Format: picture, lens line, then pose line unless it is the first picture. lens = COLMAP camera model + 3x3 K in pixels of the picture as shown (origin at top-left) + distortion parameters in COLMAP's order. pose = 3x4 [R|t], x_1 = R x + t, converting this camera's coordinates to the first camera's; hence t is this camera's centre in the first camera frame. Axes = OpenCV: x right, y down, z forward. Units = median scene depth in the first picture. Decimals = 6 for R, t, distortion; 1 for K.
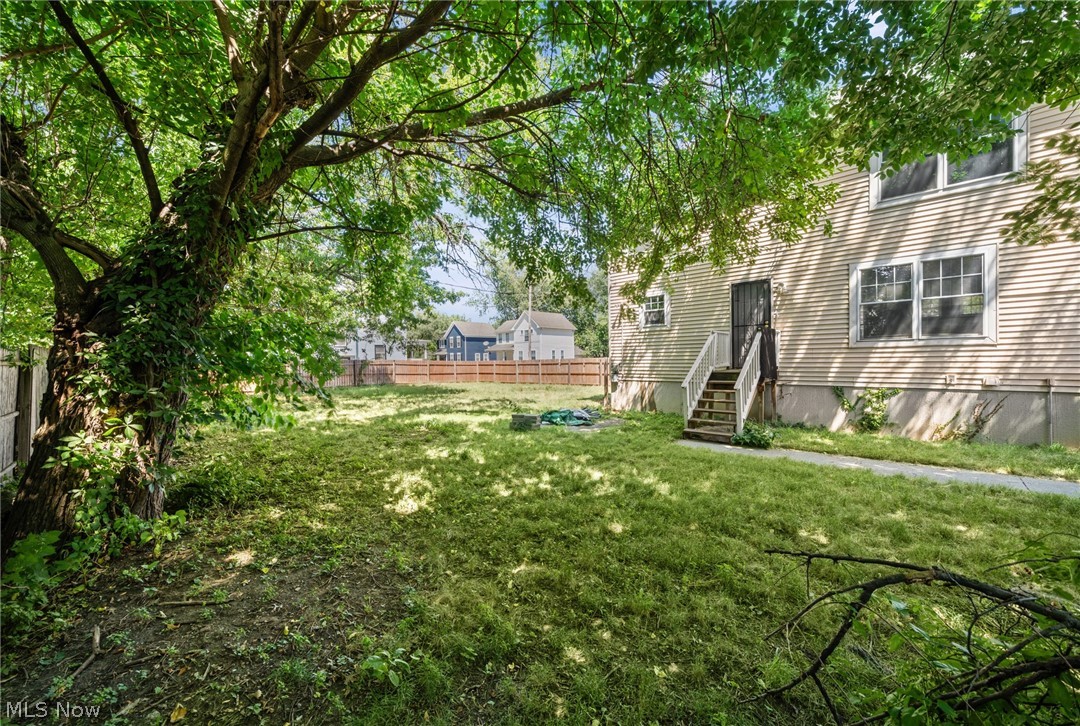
lens RADIAL K [[412.5, 0, 539.9], [0, 412.5, 361.8], [0, 0, 1]] dist [-0.002973, -0.000317]
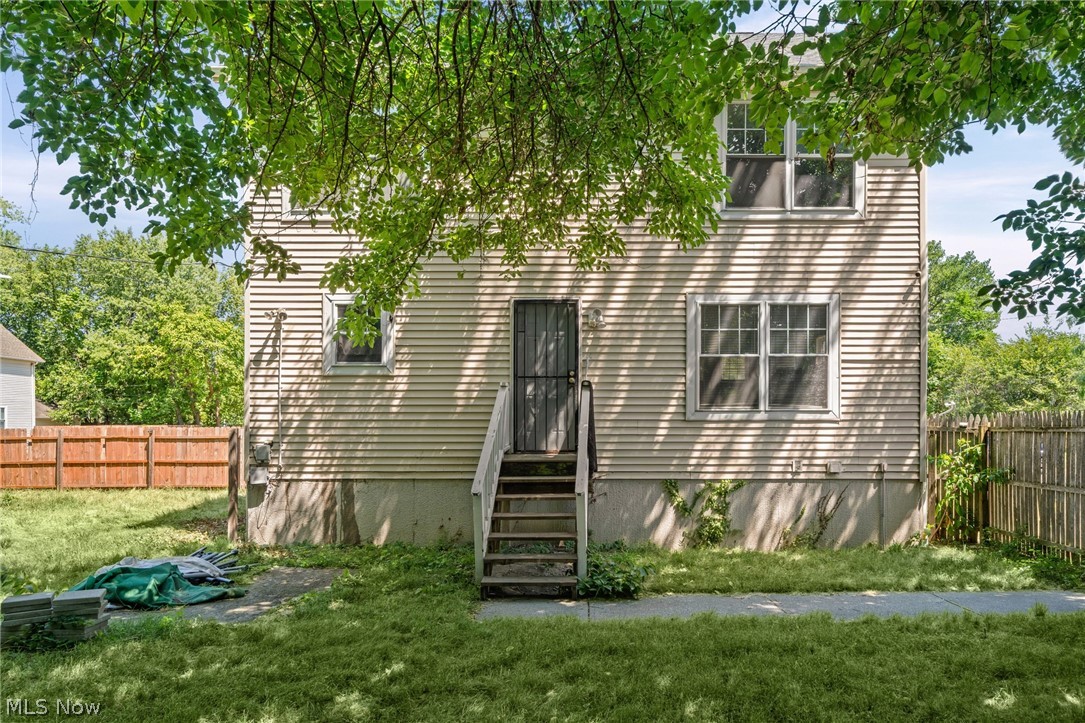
lens RADIAL K [[686.4, 0, 543.3], [0, 686.4, 421.3], [0, 0, 1]] dist [0.000189, 0.001265]
pose [[0.715491, 0.017671, 0.698398, -0.167268], [-0.005617, 0.999793, -0.019543, -0.009176], [-0.698599, 0.010060, 0.715442, 0.355198]]
